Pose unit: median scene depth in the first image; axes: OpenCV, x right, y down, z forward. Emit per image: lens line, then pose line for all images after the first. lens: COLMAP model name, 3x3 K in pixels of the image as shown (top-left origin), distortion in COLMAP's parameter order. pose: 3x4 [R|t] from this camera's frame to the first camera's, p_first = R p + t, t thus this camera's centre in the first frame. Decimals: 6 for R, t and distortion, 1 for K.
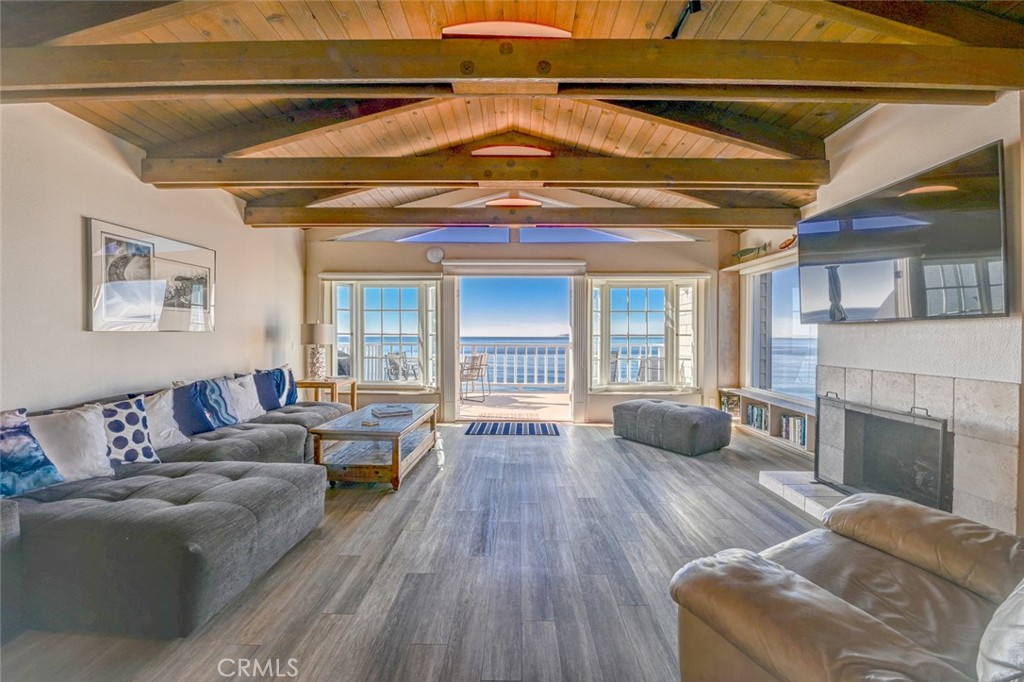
lens RADIAL K [[415.4, 0, 512.0], [0, 415.4, 341.0], [0, 0, 1]] dist [-0.019331, -0.000283]
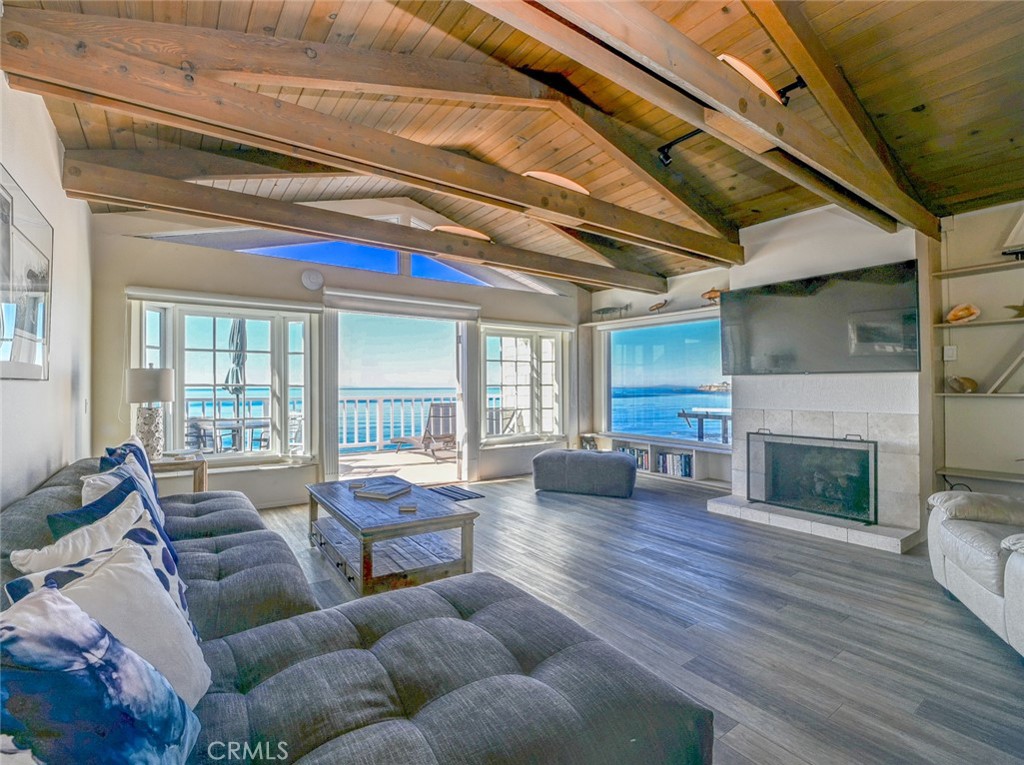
lens RADIAL K [[452.5, 0, 512.0], [0, 452.5, 382.5], [0, 0, 1]] dist [-0.014734, 0.000088]
pose [[0.839215, -0.000847, 0.543799, -0.338512], [0.012173, 0.999777, -0.017229, -0.002700], [-0.543663, 0.021078, 0.839039, 0.129503]]
